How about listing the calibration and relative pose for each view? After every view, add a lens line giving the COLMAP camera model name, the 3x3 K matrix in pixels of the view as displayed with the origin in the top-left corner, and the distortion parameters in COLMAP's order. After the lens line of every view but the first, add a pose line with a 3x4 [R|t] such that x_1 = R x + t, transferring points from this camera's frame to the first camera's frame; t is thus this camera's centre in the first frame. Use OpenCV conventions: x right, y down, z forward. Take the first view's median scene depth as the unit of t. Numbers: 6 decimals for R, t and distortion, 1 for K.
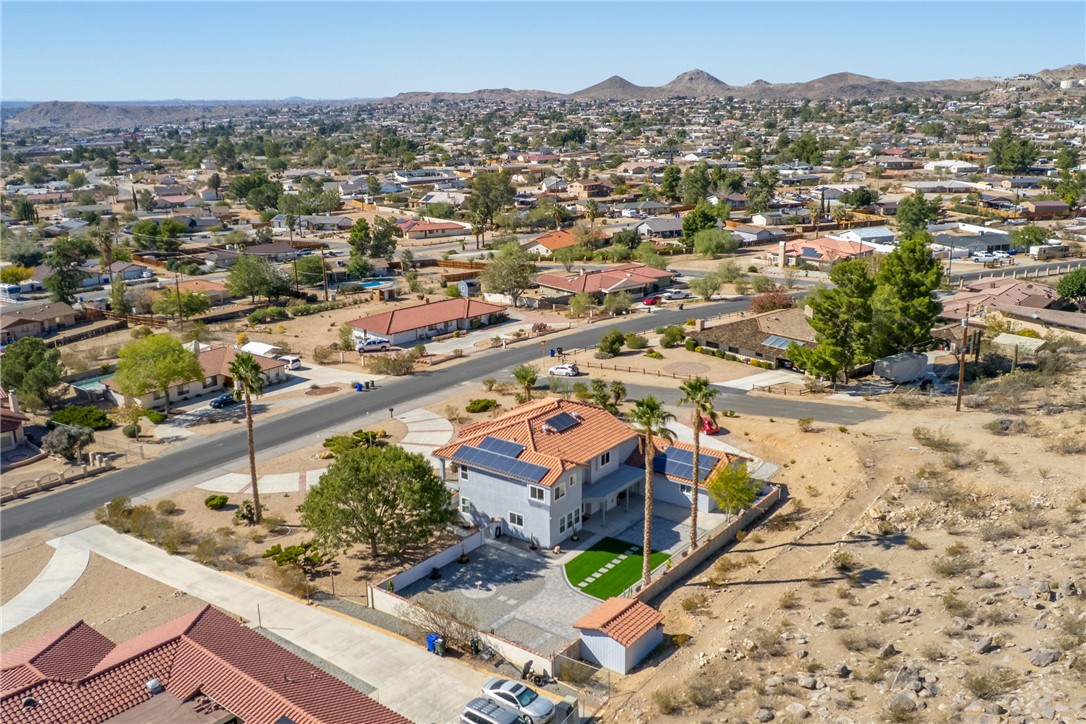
lens RADIAL K [[898.6, 0, 543.0], [0, 898.6, 362.0], [0, 0, 1]] dist [-0.038494, 0.002039]
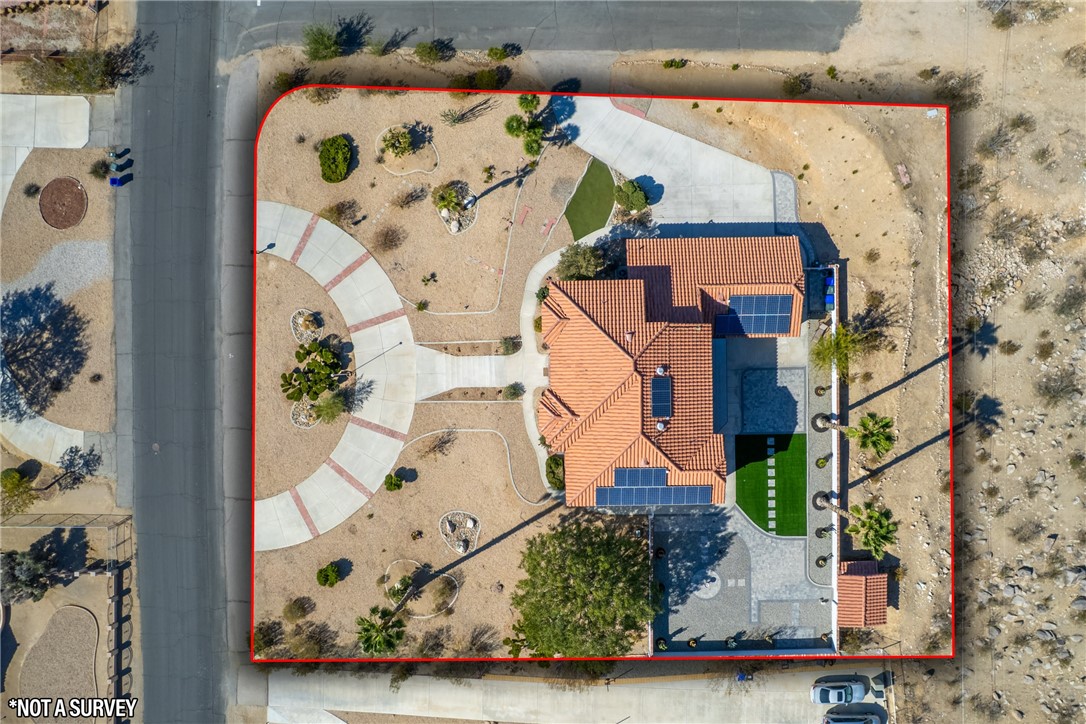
lens RADIAL K [[815.0, 0, 537.2], [0, 815.0, 333.1], [0, 0, 1]] dist [-0.041590, 0.004065]
pose [[0.789803, -0.613346, 0.004258, -0.041885], [0.194853, 0.257482, 0.946433, -0.755924], [-0.581587, -0.746665, 0.322873, 0.878965]]
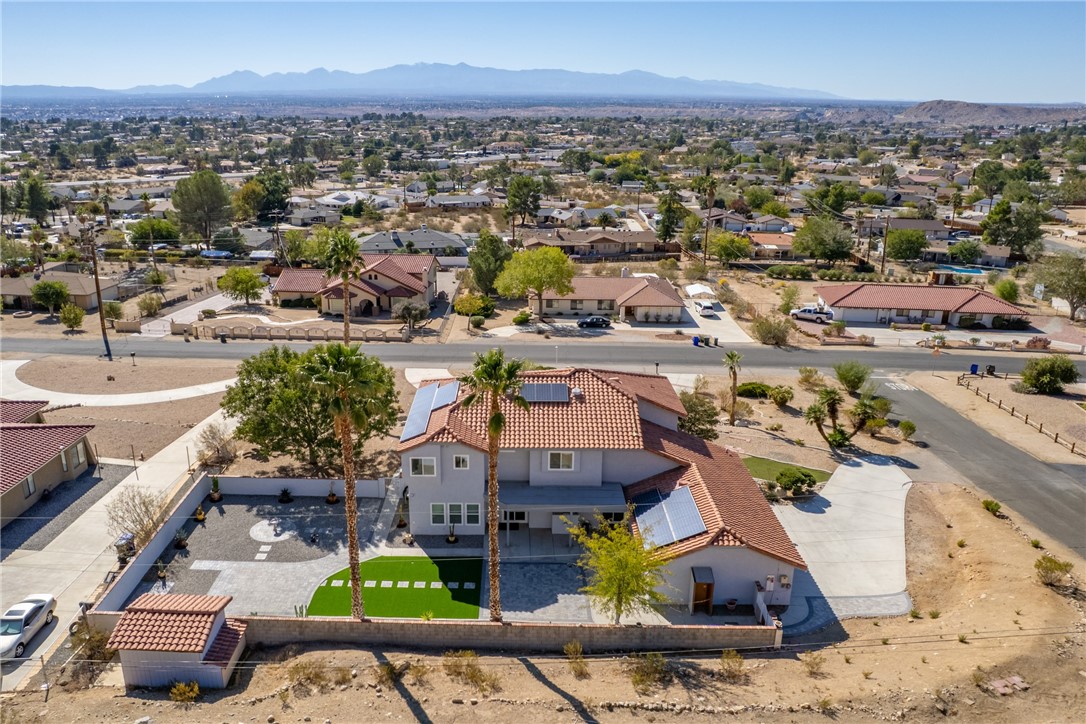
lens RADIAL K [[815.0, 0, 537.2], [0, 815.0, 333.1], [0, 0, 1]] dist [-0.041590, 0.004065]
pose [[0.615978, 0.227856, -0.754091, 0.515237], [-0.227278, 0.967953, 0.106825, -0.050542], [0.754265, 0.105586, 0.648025, 0.576865]]
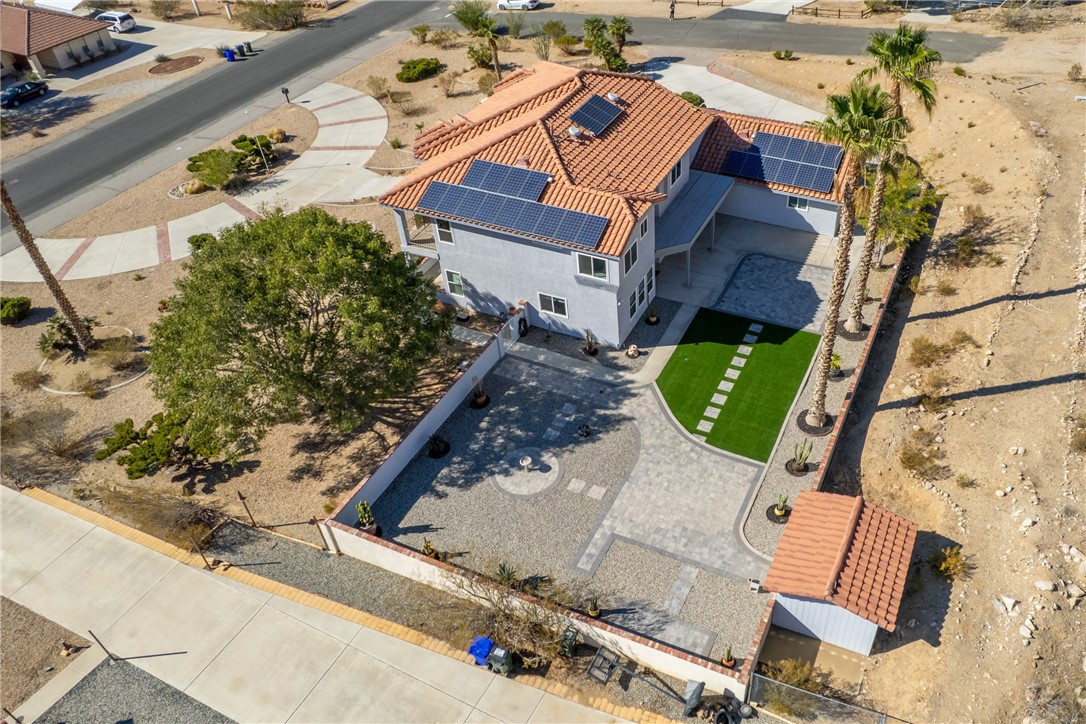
lens RADIAL K [[796.2, 0, 637.5], [0, 796.2, 348.6], [0, 0, 1]] dist [-0.058868, 0.055529]
pose [[0.971617, -0.157886, 0.176158, -0.068432], [0.066731, 0.897361, 0.436223, -0.019064], [-0.226951, -0.412087, 0.882427, 0.498159]]
